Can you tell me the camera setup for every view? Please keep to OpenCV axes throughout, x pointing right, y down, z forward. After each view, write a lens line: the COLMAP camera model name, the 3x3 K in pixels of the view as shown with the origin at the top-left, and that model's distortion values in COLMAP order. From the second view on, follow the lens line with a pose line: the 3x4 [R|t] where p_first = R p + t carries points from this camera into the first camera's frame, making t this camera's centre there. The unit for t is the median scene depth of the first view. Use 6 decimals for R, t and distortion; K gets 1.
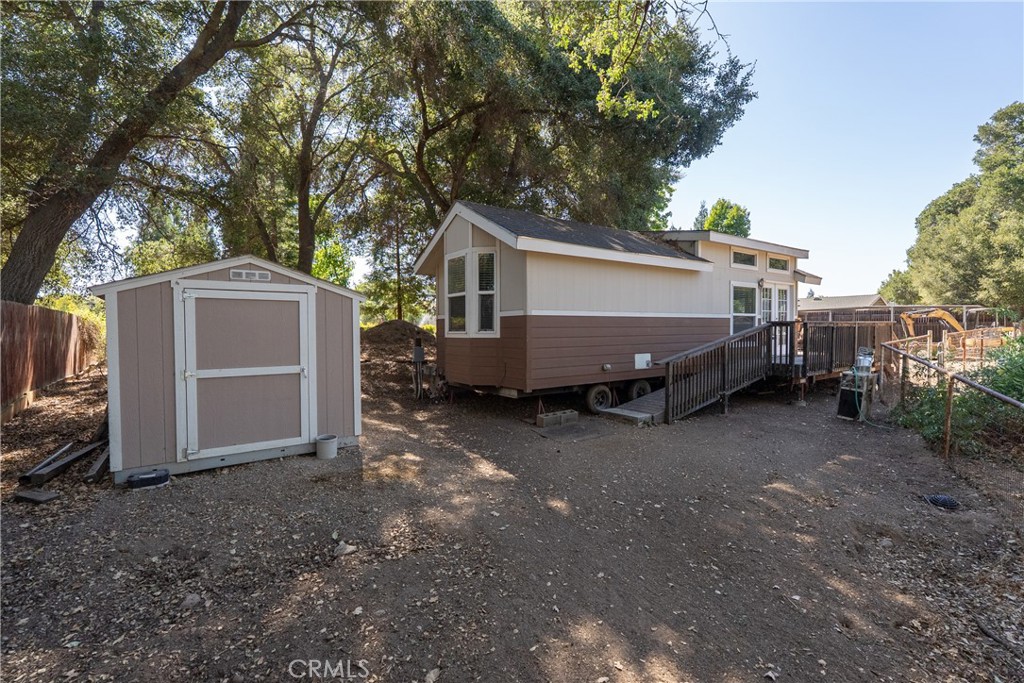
lens RADIAL K [[462.8, 0, 512.0], [0, 462.8, 341.5], [0, 0, 1]] dist [-0.011584, 0.005311]
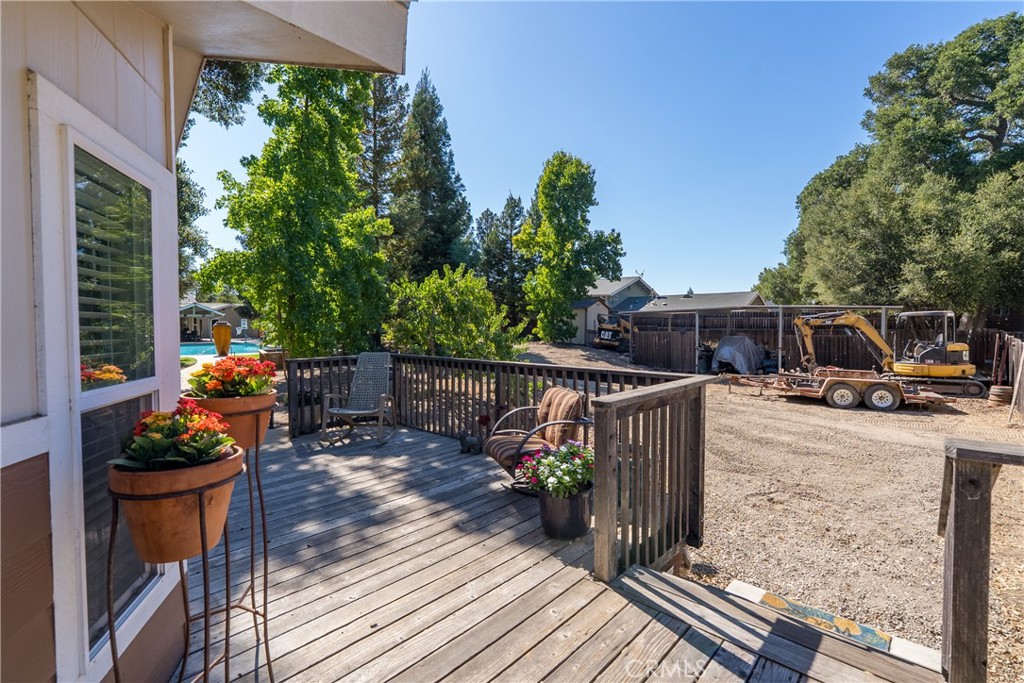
lens RADIAL K [[462.8, 0, 512.0], [0, 462.8, 341.5], [0, 0, 1]] dist [-0.011584, 0.005311]
pose [[0.979876, -0.004156, 0.199562, 0.322705], [0.002625, 0.999965, 0.007936, -0.032848], [-0.199588, -0.007253, 0.979853, 0.435427]]
